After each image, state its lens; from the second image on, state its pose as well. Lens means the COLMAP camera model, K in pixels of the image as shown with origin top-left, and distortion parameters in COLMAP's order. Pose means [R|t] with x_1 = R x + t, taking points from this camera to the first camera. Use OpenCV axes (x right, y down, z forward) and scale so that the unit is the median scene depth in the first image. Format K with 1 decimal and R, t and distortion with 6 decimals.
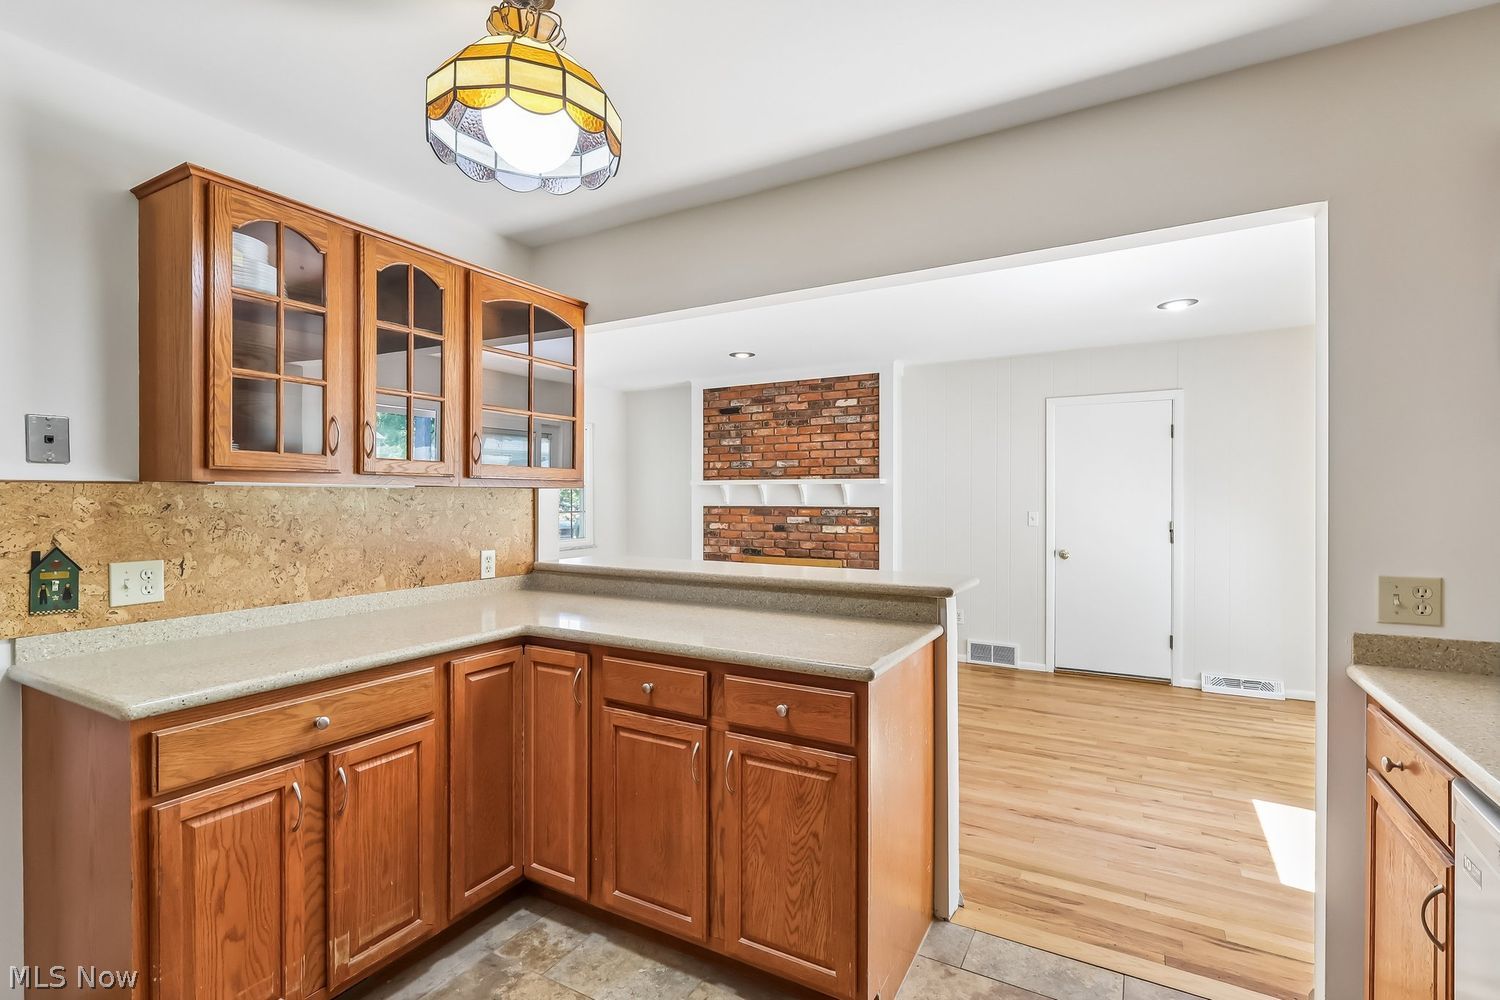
lens RADIAL K [[702.6, 0, 742.0], [0, 702.6, 499.1], [0, 0, 1]] dist [-0.001016, 0.000412]
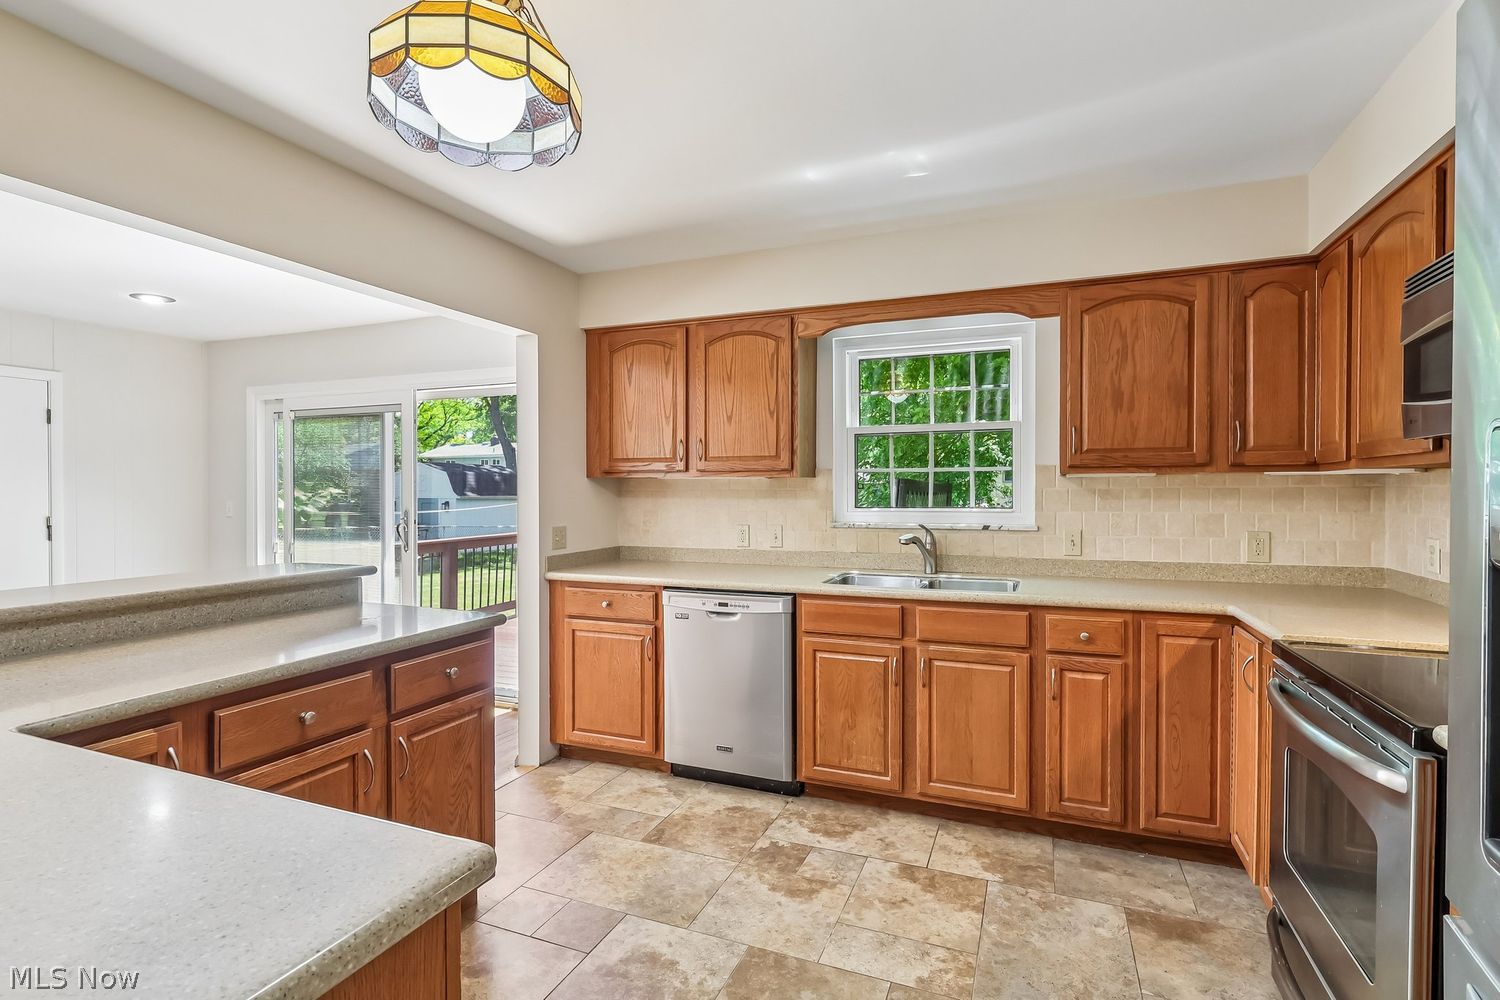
lens RADIAL K [[702.6, 0, 747.2], [0, 702.6, 495.1], [0, 0, 1]] dist [-0.001016, 0.000412]
pose [[-0.128292, -0.005530, 0.991721, -1.002010], [0.004468, 0.999971, 0.006154, 0.005902], [-0.991726, 0.005221, -0.128264, 0.589889]]
